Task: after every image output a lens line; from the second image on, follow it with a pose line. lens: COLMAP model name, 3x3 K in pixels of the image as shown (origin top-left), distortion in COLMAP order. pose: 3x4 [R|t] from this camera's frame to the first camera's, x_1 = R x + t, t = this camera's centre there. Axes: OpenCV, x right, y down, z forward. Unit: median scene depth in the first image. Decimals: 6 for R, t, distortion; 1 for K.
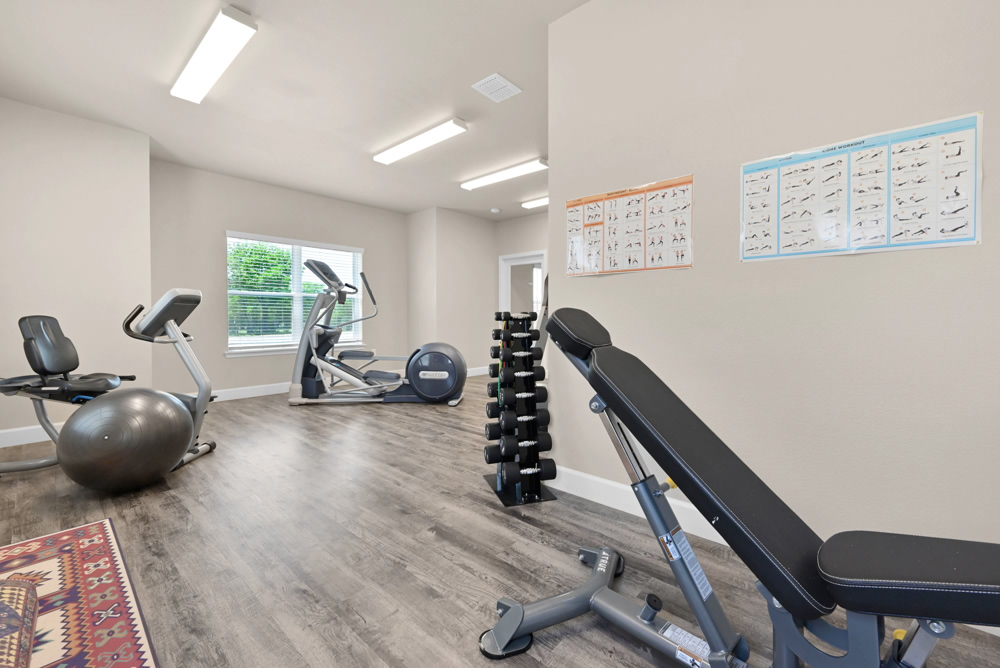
lens RADIAL K [[401.3, 0, 504.7], [0, 401.3, 330.9], [0, 0, 1]] dist [-0.002484, -0.000721]
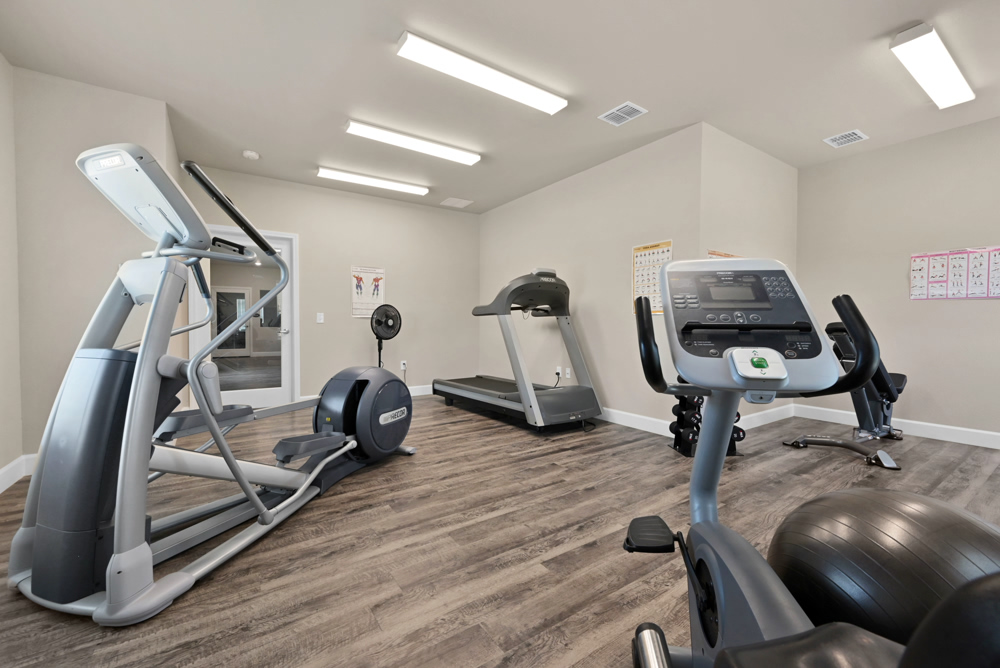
lens RADIAL K [[401.3, 0, 503.9], [0, 401.3, 331.2], [0, 0, 1]] dist [-0.002484, -0.000721]
pose [[0.257164, 0.008282, 0.966332, -1.083758], [0.036417, 0.999170, -0.018255, -0.001935], [-0.965681, 0.039886, 0.256649, 0.985243]]
